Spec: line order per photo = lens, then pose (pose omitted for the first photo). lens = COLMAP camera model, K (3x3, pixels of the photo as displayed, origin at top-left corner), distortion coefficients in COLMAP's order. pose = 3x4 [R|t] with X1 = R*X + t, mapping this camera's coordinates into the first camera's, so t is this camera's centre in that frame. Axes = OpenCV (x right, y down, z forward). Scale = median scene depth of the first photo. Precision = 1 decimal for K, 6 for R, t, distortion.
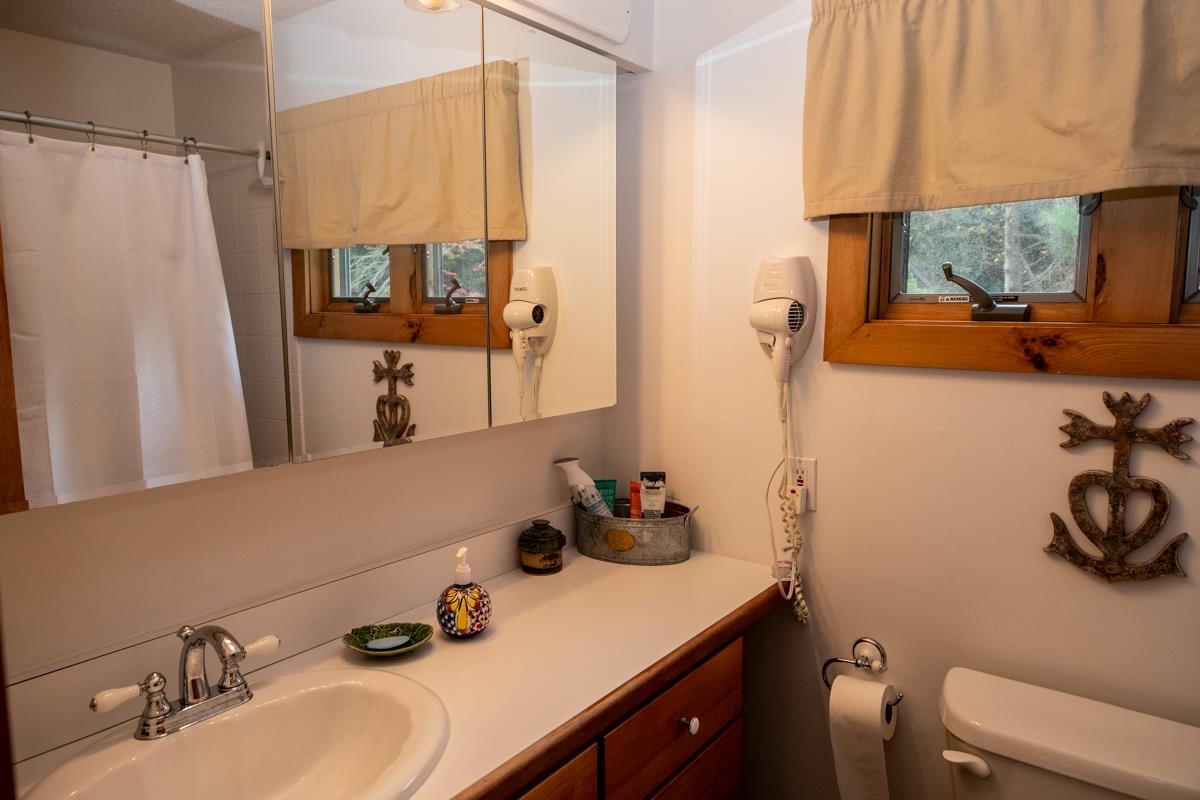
lens RADIAL K [[797.3, 0, 601.1], [0, 797.3, 397.9], [0, 0, 1]] dist [0.026682, -0.008973]
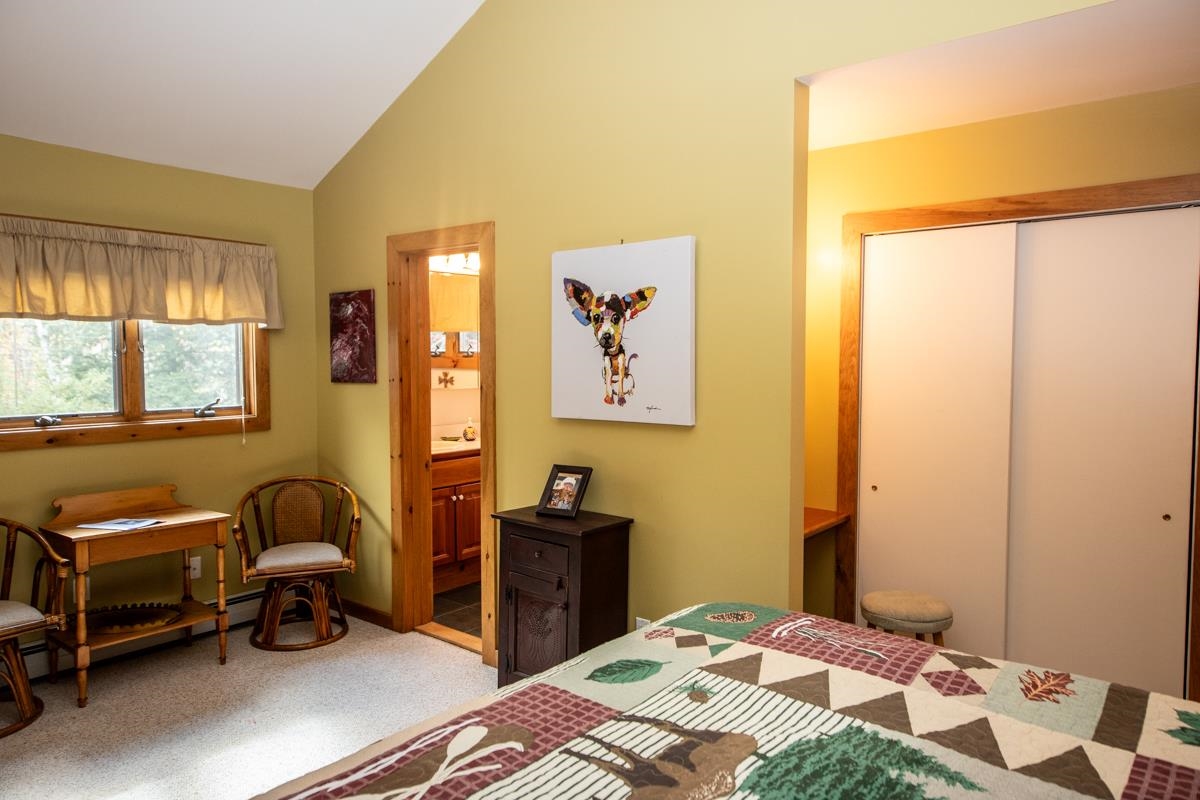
lens RADIAL K [[797.3, 0, 608.5], [0, 797.3, 400.0], [0, 0, 1]] dist [0.026682, -0.008973]
pose [[0.999812, -0.000946, -0.019356, 0.314816], [-0.000274, 0.998020, -0.062898, 0.195114], [0.019377, 0.062891, 0.997832, -1.561977]]
